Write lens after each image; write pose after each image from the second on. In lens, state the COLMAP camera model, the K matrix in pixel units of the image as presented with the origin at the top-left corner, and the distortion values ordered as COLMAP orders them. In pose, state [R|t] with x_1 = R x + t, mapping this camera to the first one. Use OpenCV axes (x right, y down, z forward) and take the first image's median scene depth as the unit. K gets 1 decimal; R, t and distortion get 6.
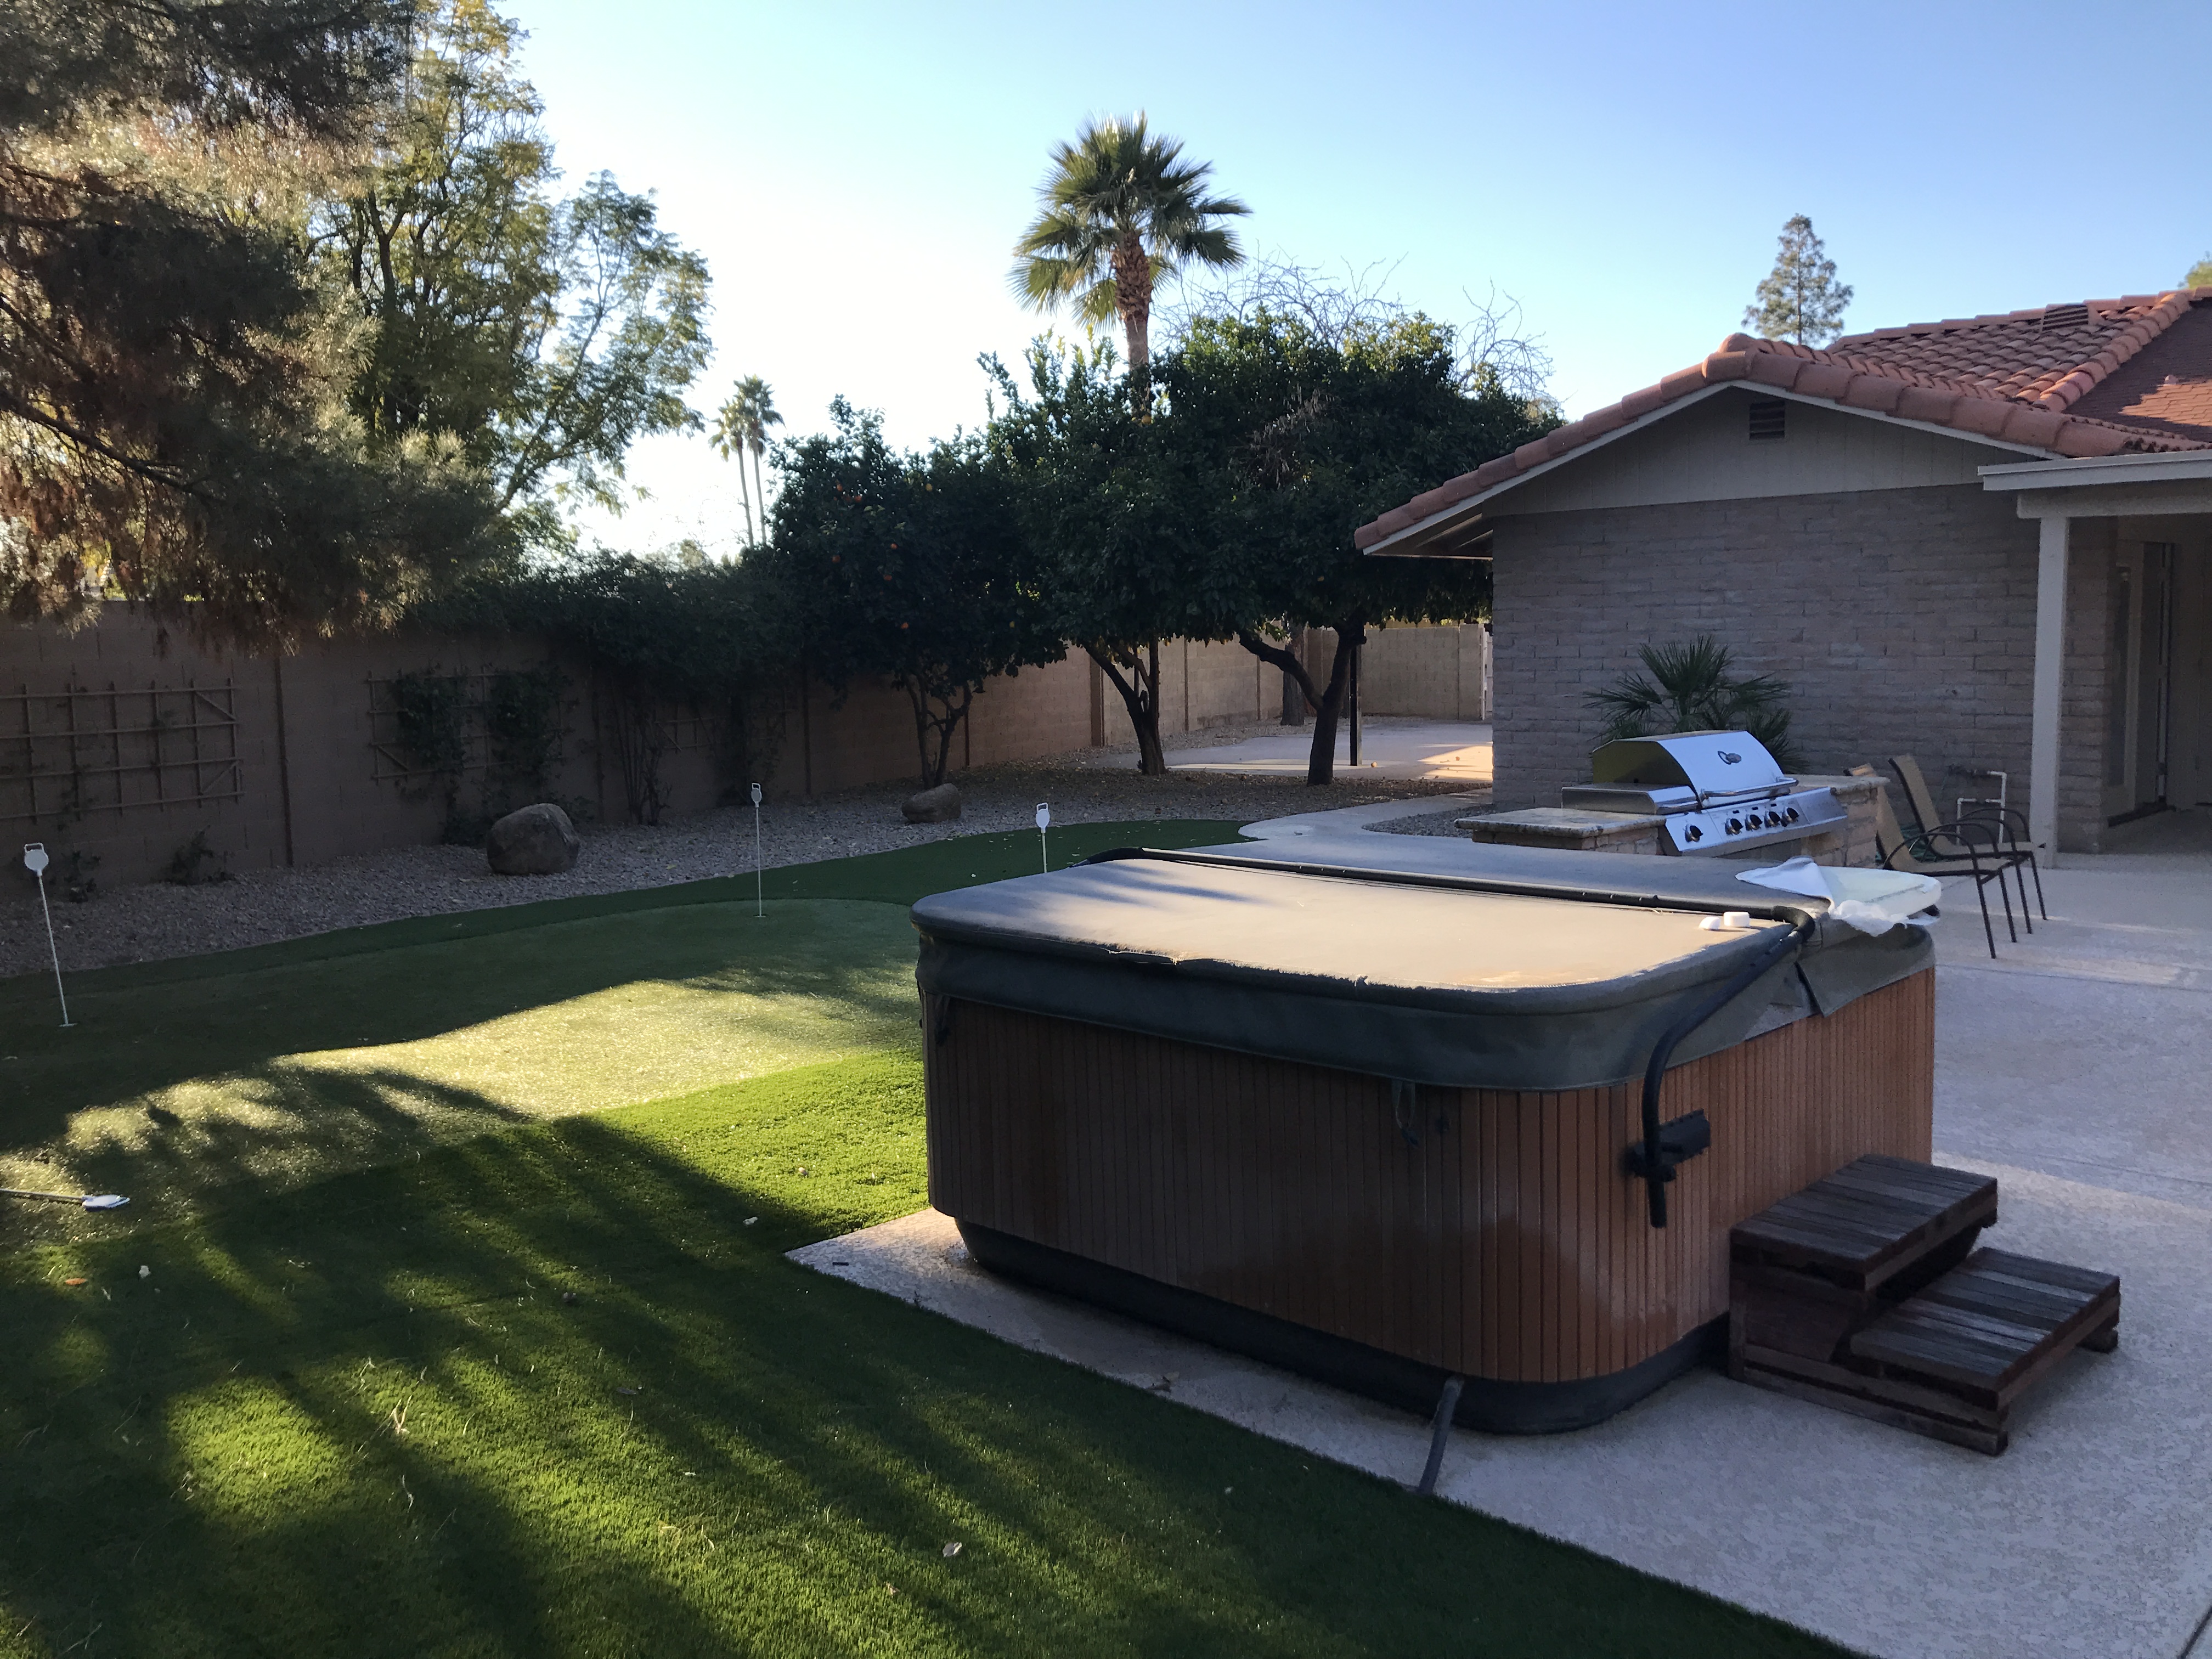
lens RADIAL K [[1840.3, 0, 1102.4], [0, 1840.3, 829.2], [0, 0, 1]] dist [0.042122, -0.033401]
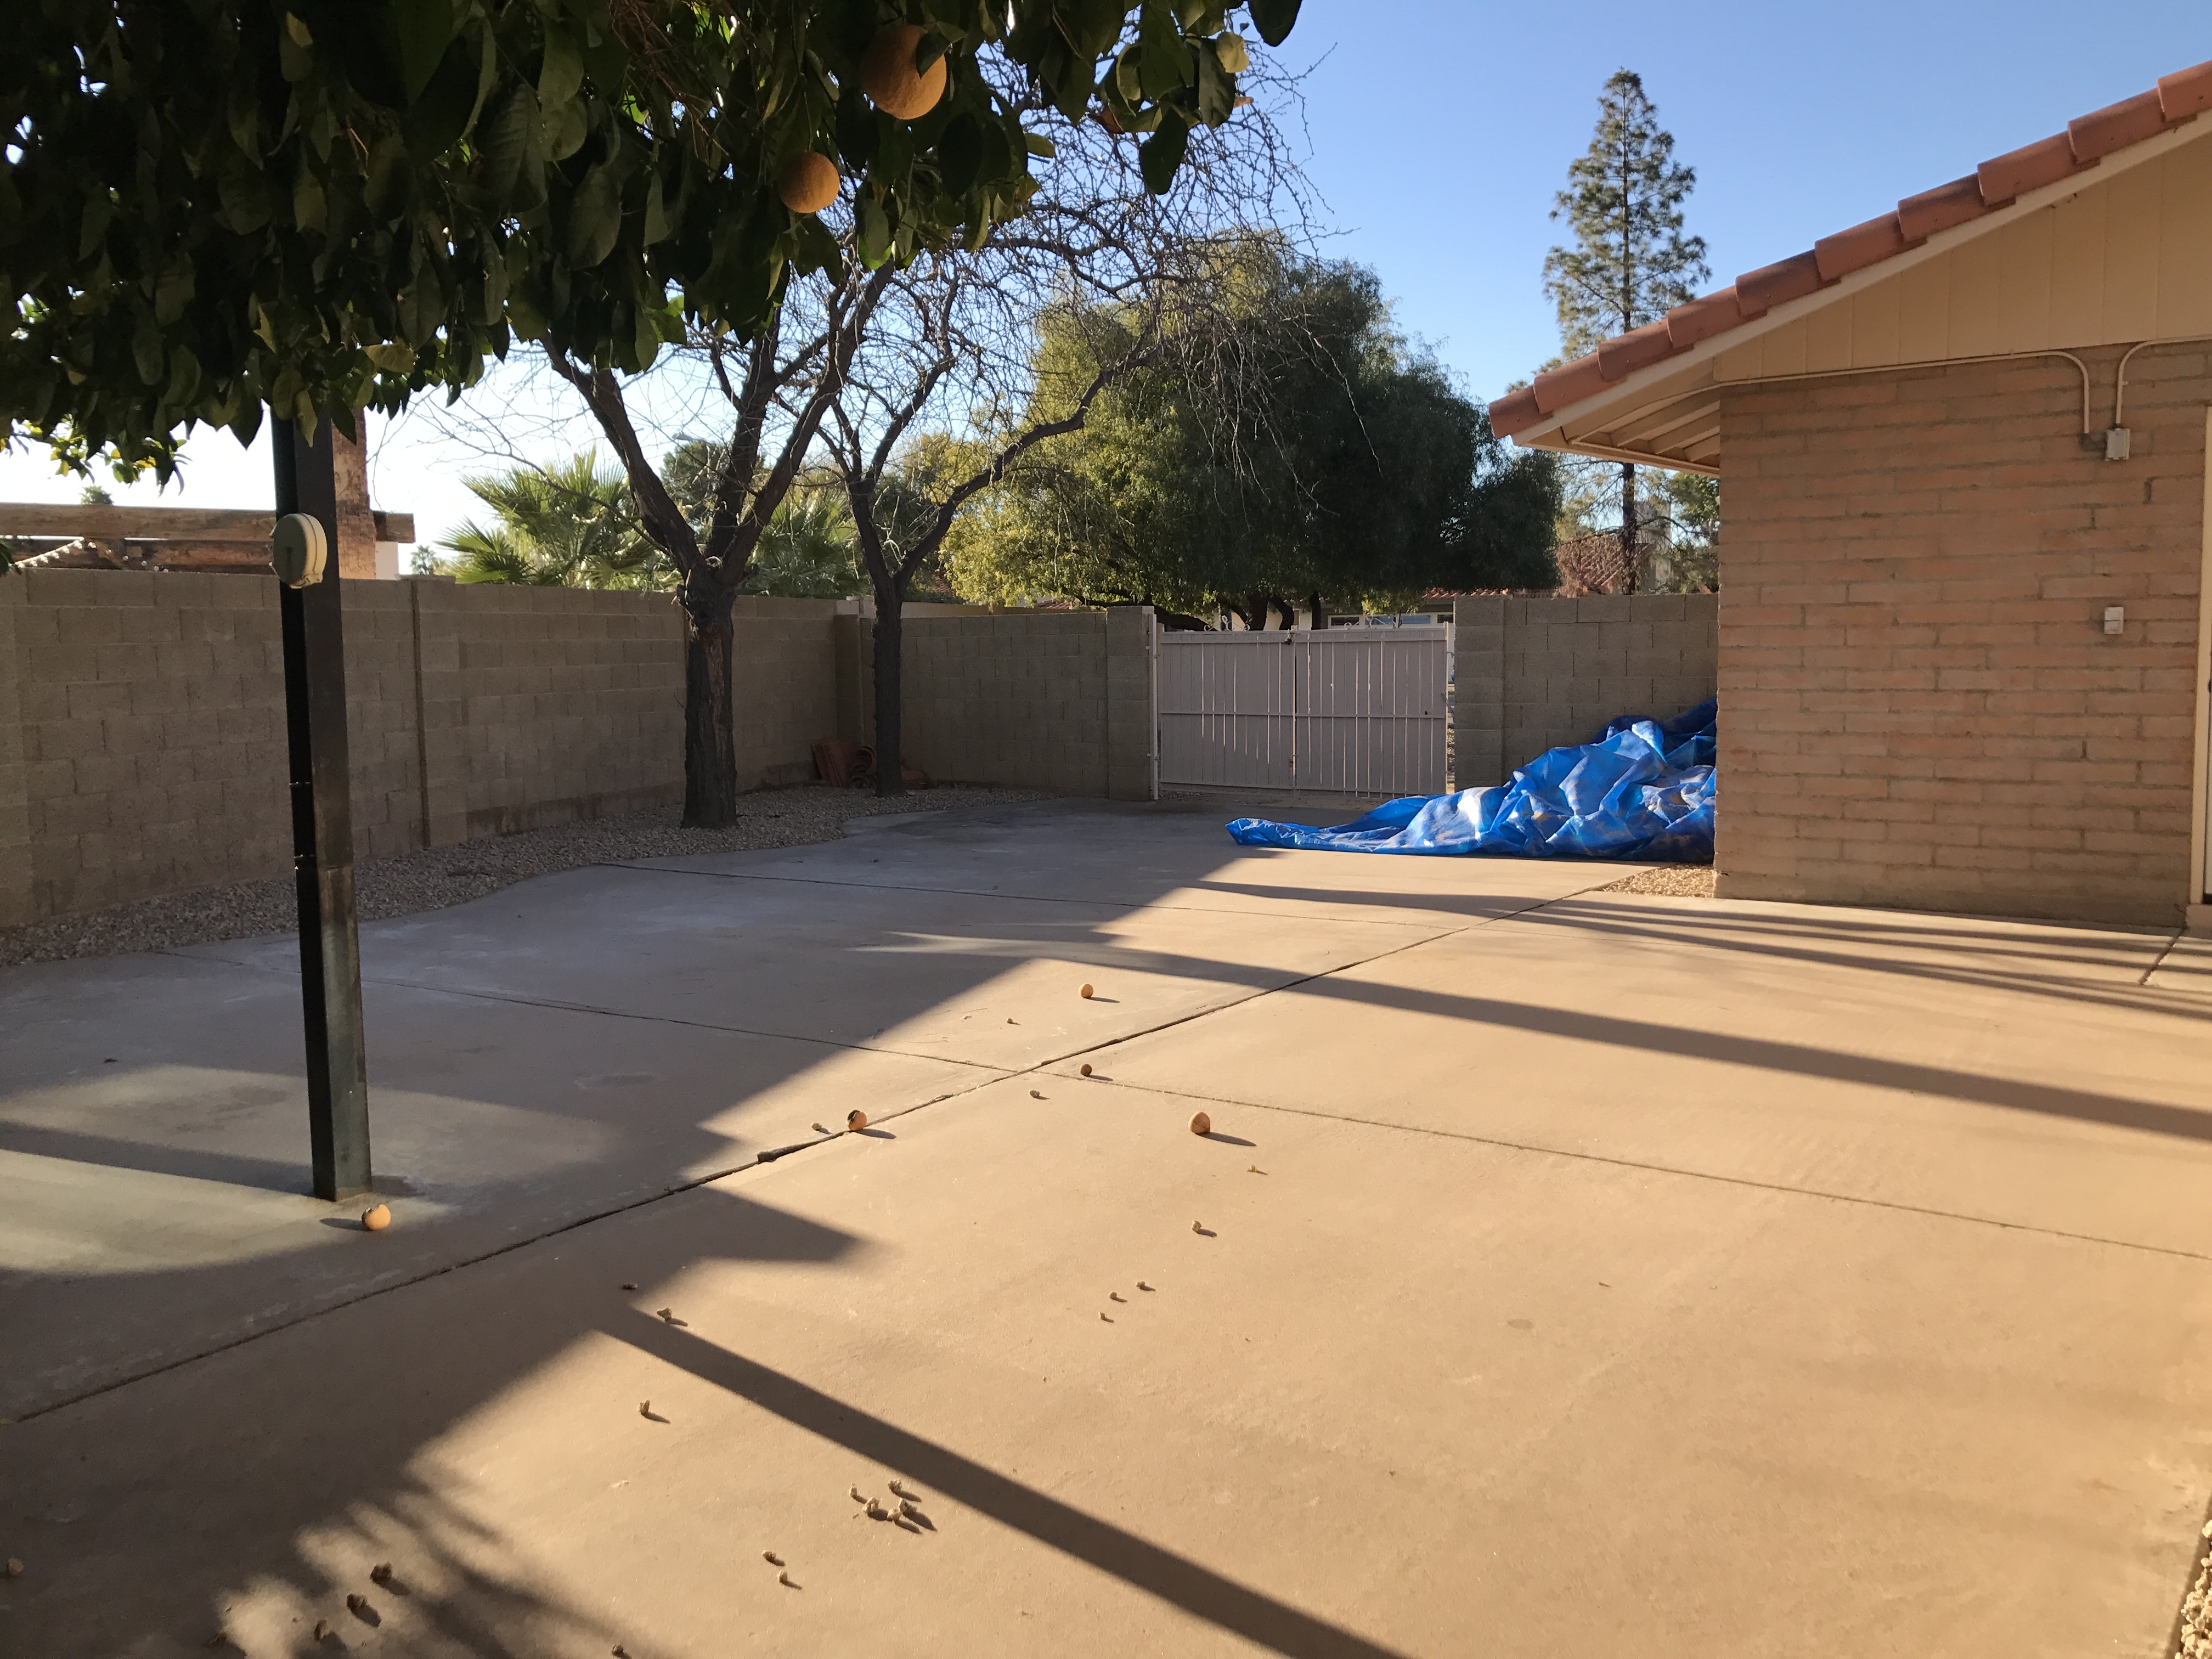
lens RADIAL K [[1840.3, 0, 1109.0], [0, 1840.3, 828.9], [0, 0, 1]] dist [0.042122, -0.033401]
pose [[0.990883, -0.002789, 0.134699, 0.073636], [0.003109, 0.999993, -0.002160, -0.029521], [-0.134692, 0.002559, 0.990884, 0.301820]]
